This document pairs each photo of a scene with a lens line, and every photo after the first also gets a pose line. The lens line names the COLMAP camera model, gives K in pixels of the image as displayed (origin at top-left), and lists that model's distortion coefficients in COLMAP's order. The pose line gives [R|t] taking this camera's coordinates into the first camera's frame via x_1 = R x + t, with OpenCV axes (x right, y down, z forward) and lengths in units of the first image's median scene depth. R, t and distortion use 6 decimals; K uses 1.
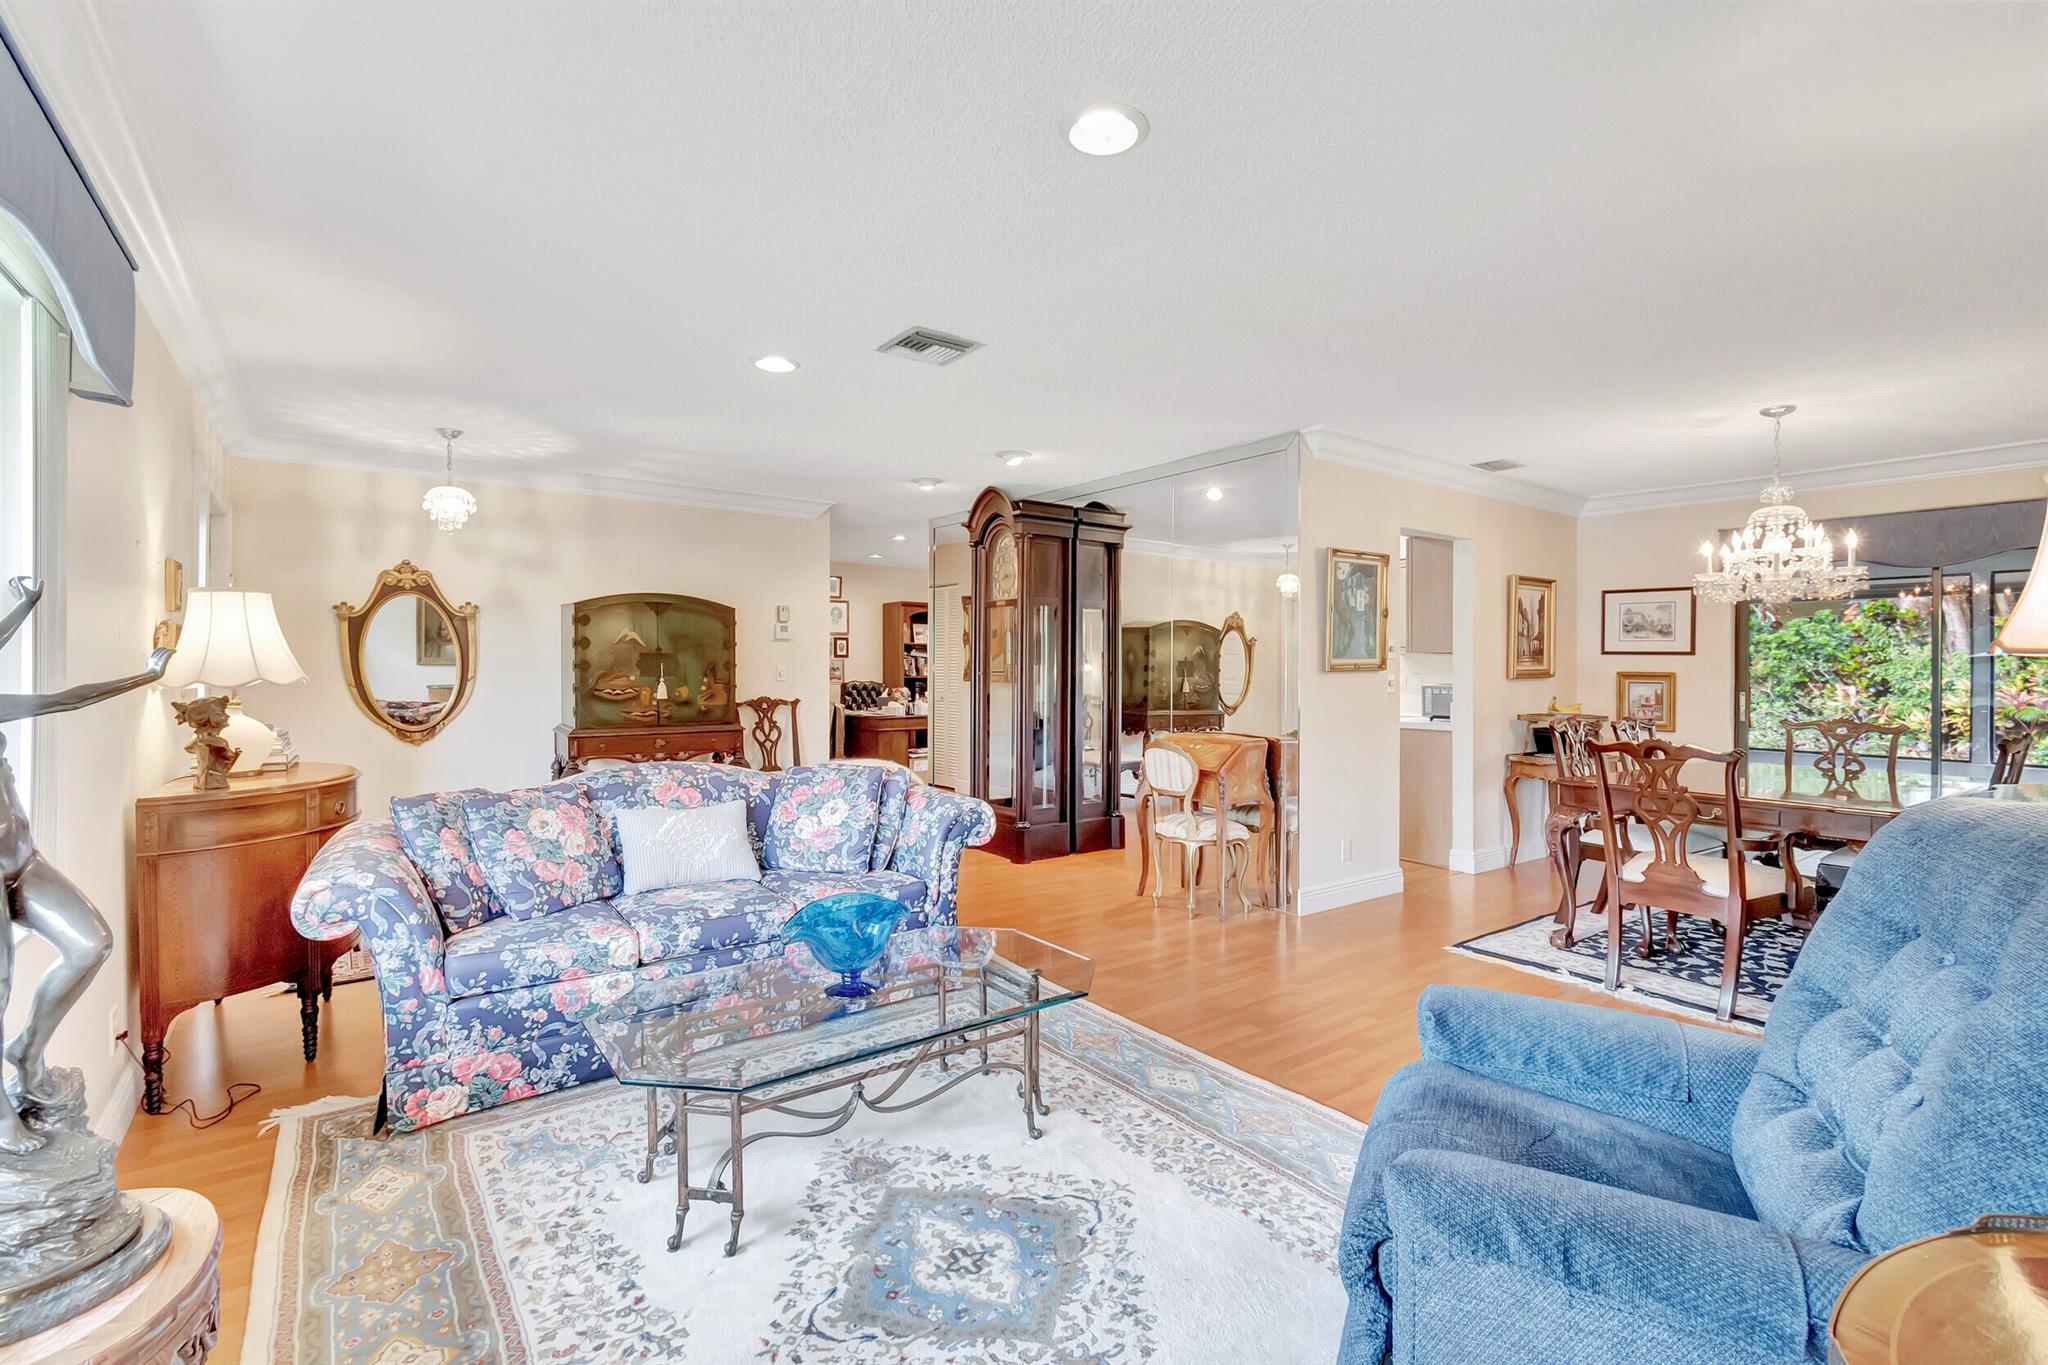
lens RADIAL K [[902.5, 0, 1019.9], [0, 902.5, 671.4], [0, 0, 1]] dist [-0.004508, -0.001582]
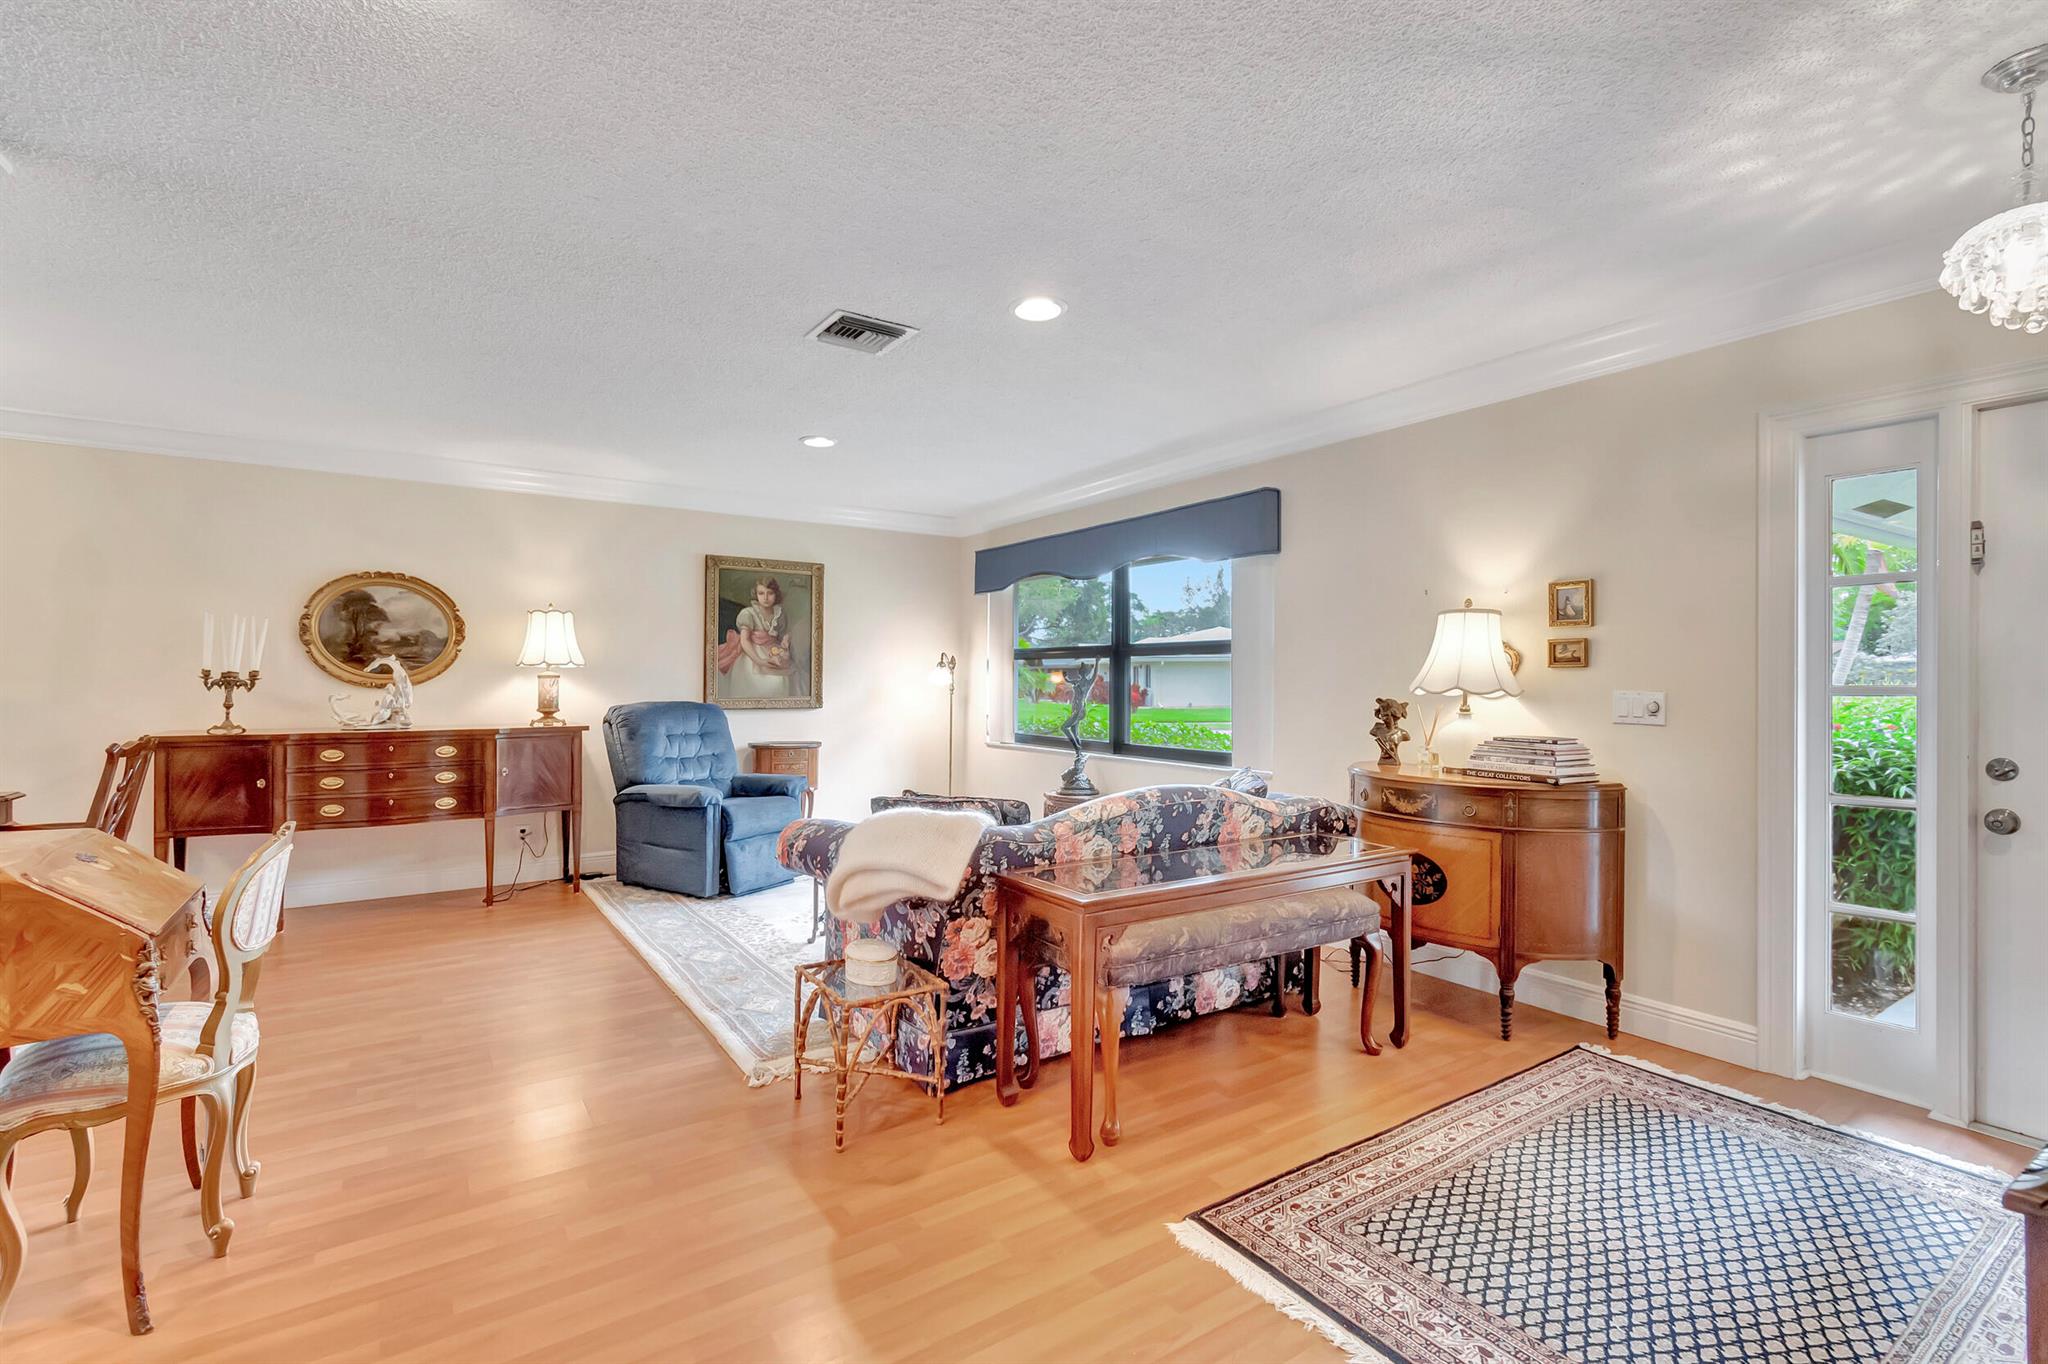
lens RADIAL K [[914.5, 0, 1015.4], [0, 914.5, 673.9], [0, 0, 1]] dist [0.000702, -0.000136]
pose [[-0.999208, -0.009916, 0.038540, -0.245396], [-0.009938, 0.999951, -0.000383, -0.004280], [-0.038534, -0.000766, -0.999257, 1.596394]]
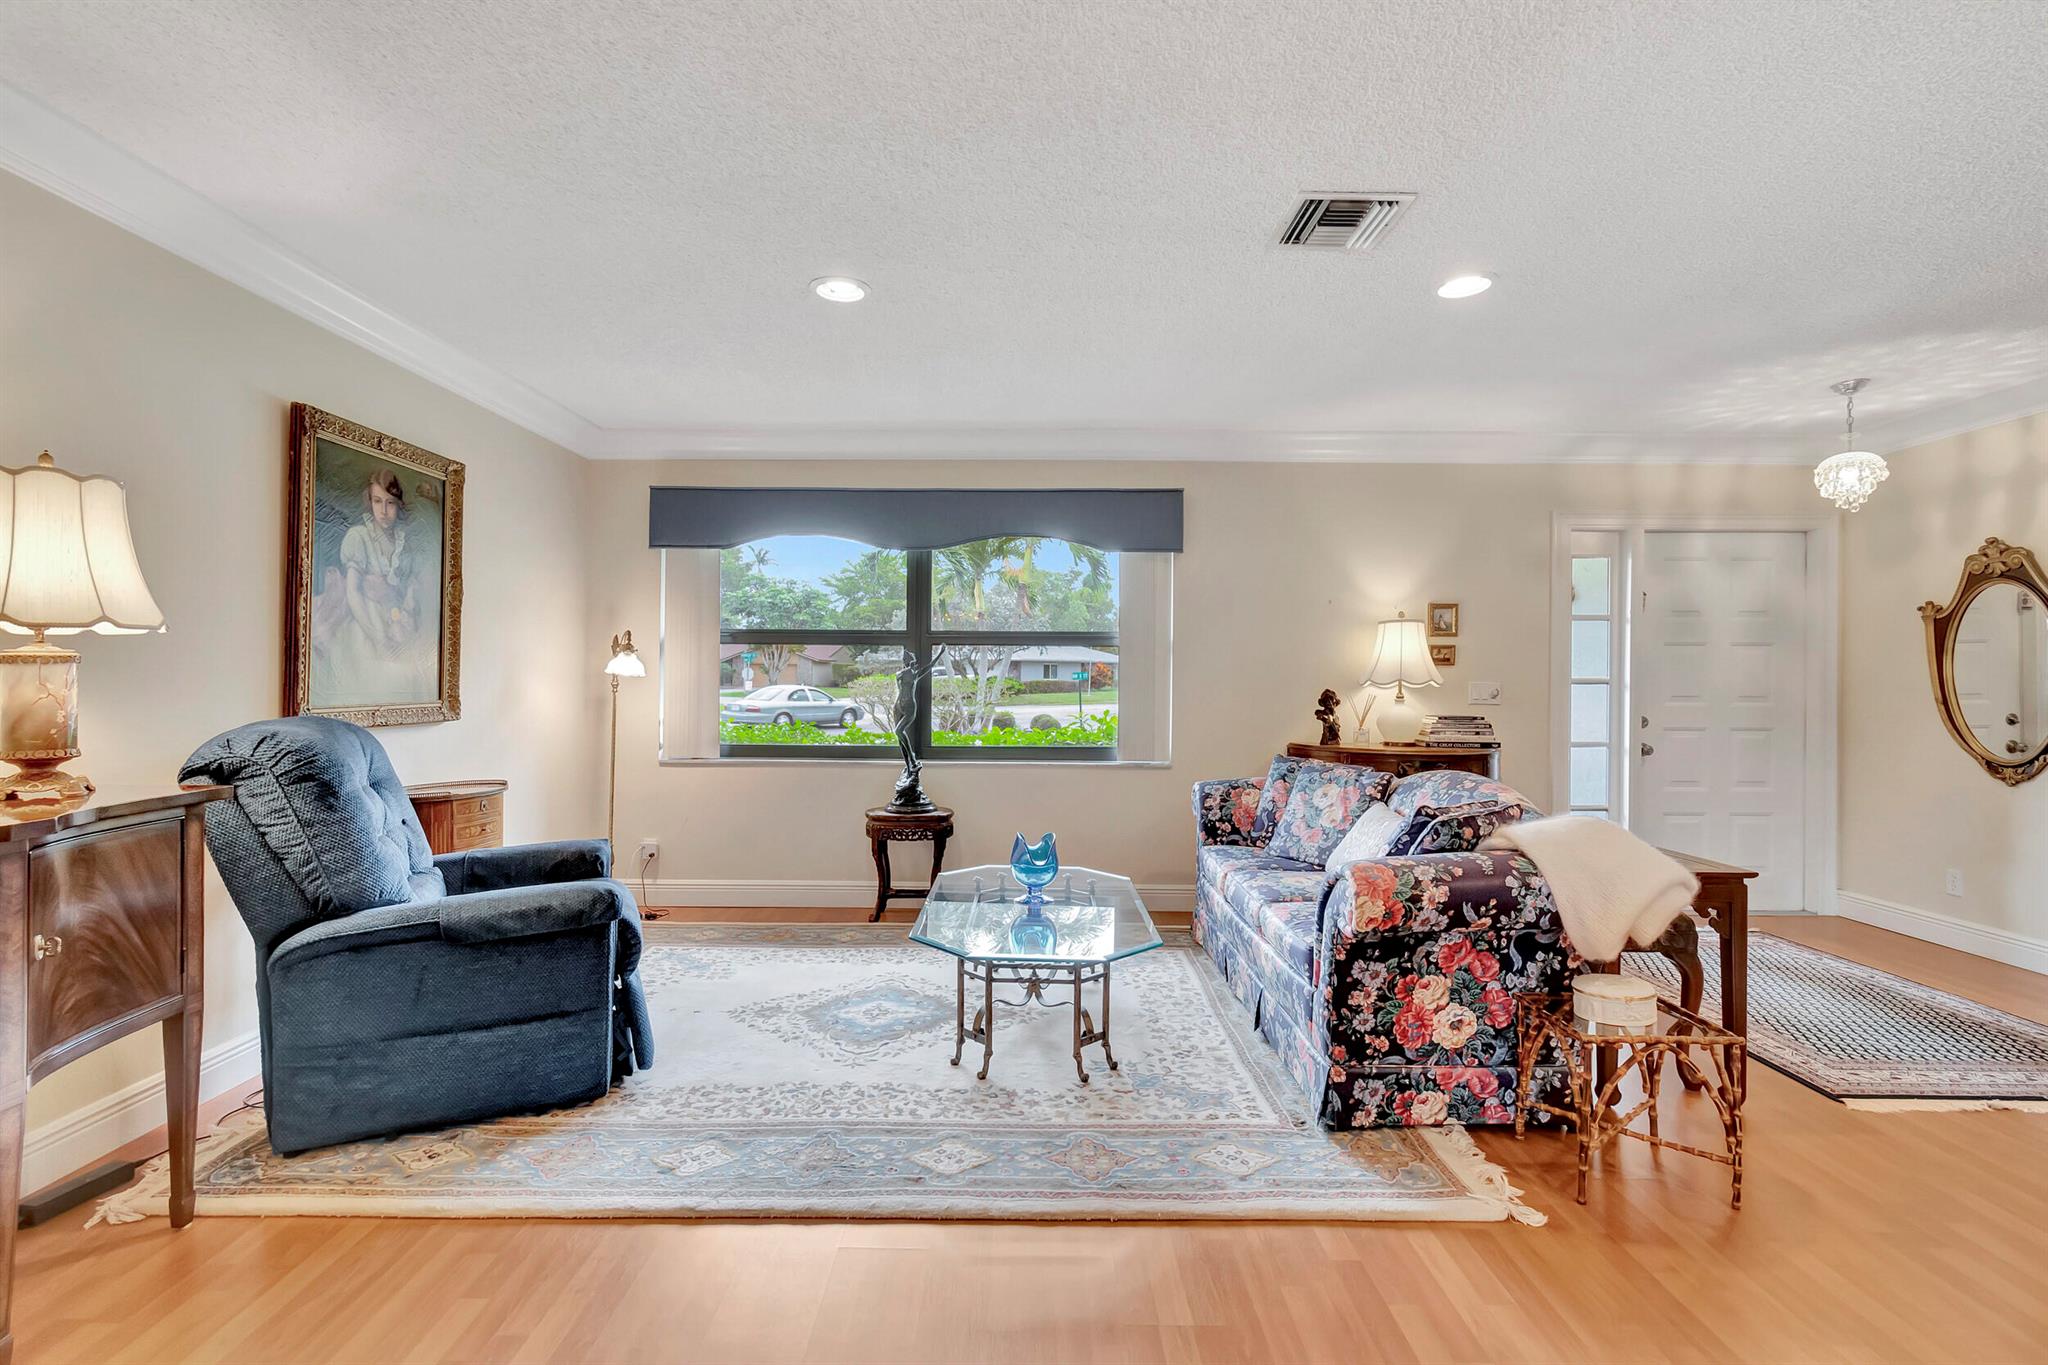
lens RADIAL K [[903.8, 0, 1020.4], [0, 903.8, 676.1], [0, 0, 1]] dist [-0.002964, -0.000725]
pose [[-0.590994, -0.010861, -0.806603, 0.522170], [-0.014772, 0.999887, -0.002641, 0.008655], [0.806541, 0.010354, -0.591088, 0.998891]]
